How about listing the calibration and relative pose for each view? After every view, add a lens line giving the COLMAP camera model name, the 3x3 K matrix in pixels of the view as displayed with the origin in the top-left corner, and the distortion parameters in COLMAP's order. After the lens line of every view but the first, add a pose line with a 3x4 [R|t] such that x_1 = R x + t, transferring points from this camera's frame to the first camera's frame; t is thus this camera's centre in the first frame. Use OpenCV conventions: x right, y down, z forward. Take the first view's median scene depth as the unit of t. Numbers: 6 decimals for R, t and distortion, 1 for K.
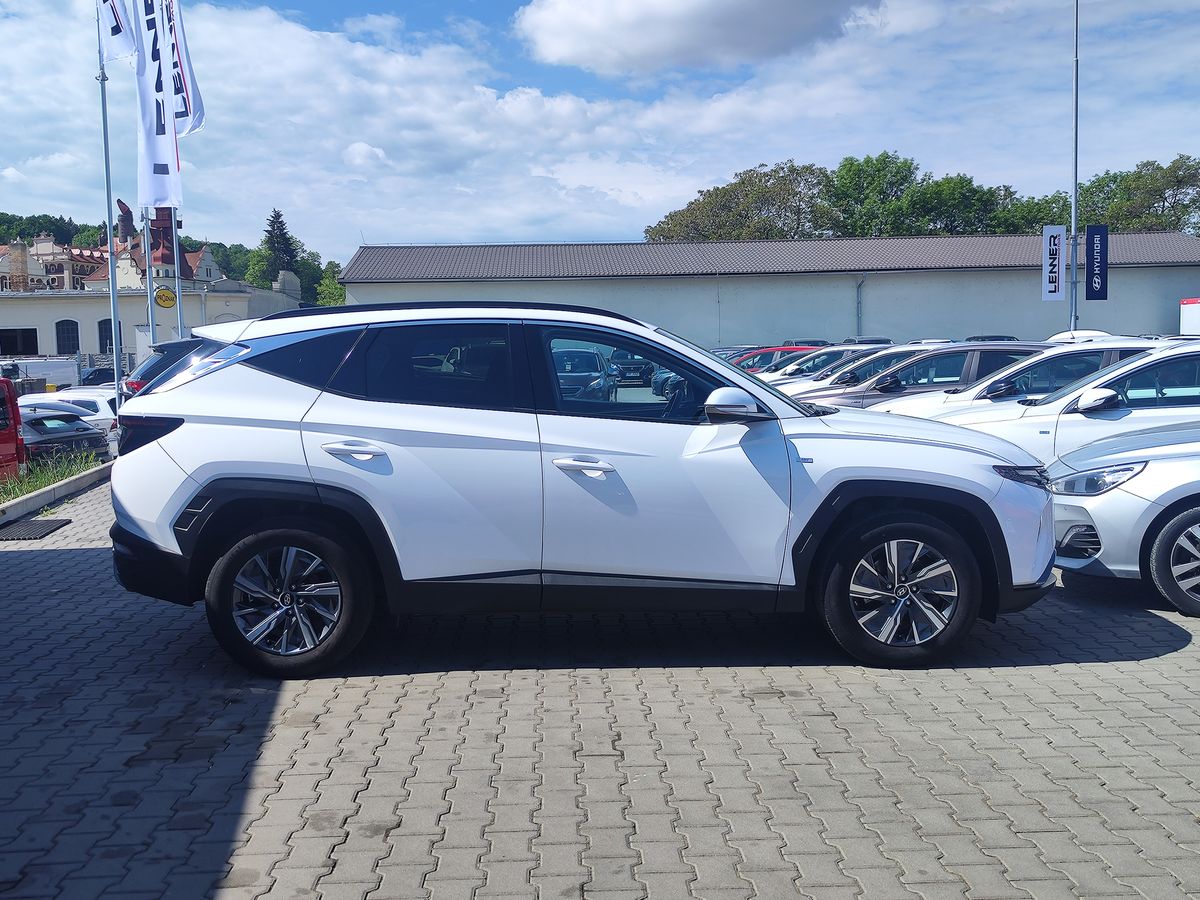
lens RADIAL K [[1163.1, 0, 579.9], [0, 1163.1, 450.7], [0, 0, 1]] dist [-0.000334, 0.007940]
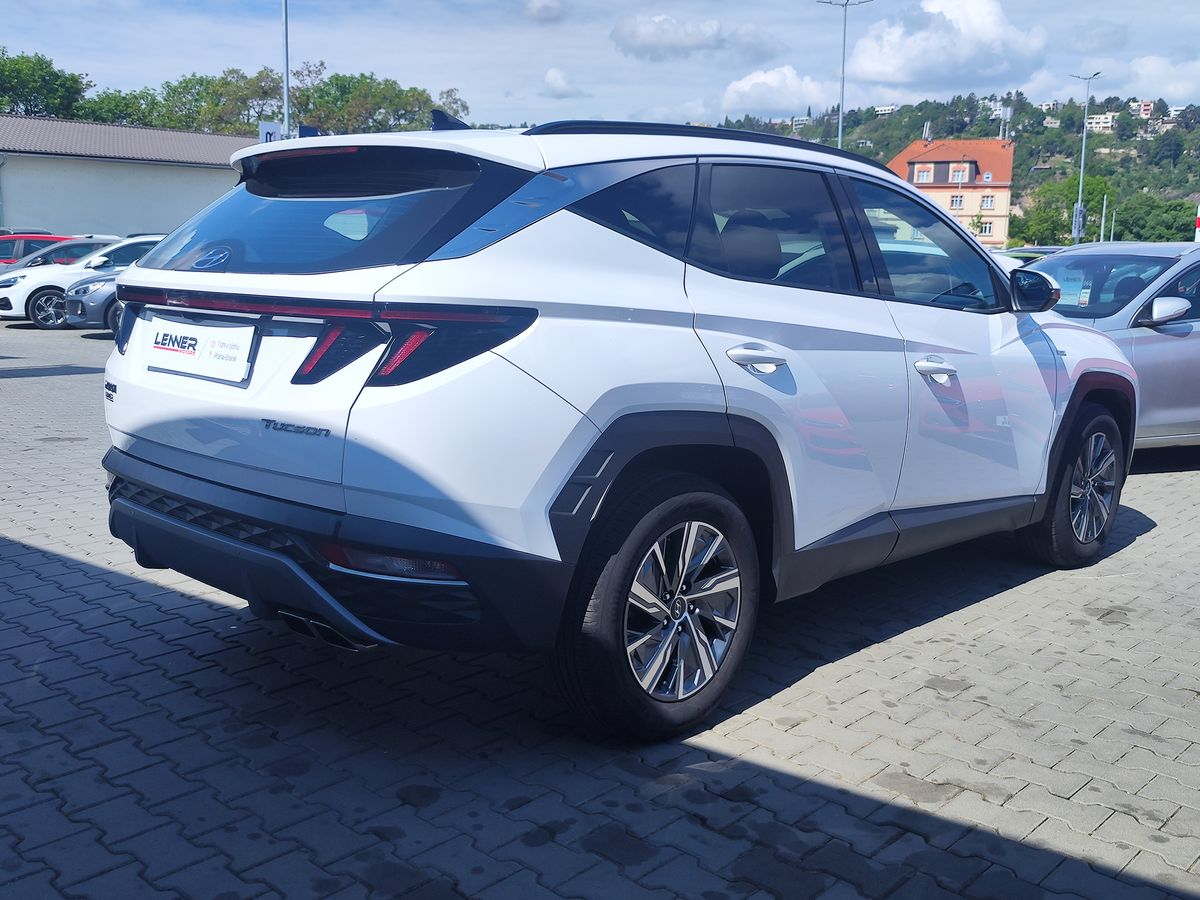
lens RADIAL K [[1163.3, 0, 614.0], [0, 1163.3, 446.0], [0, 0, 1]] dist [0.007238, -0.002739]
pose [[0.721020, -0.083924, 0.687813, -0.085790], [0.028841, 0.995413, 0.091223, -0.001560], [-0.692314, -0.045936, 0.720133, 0.074163]]
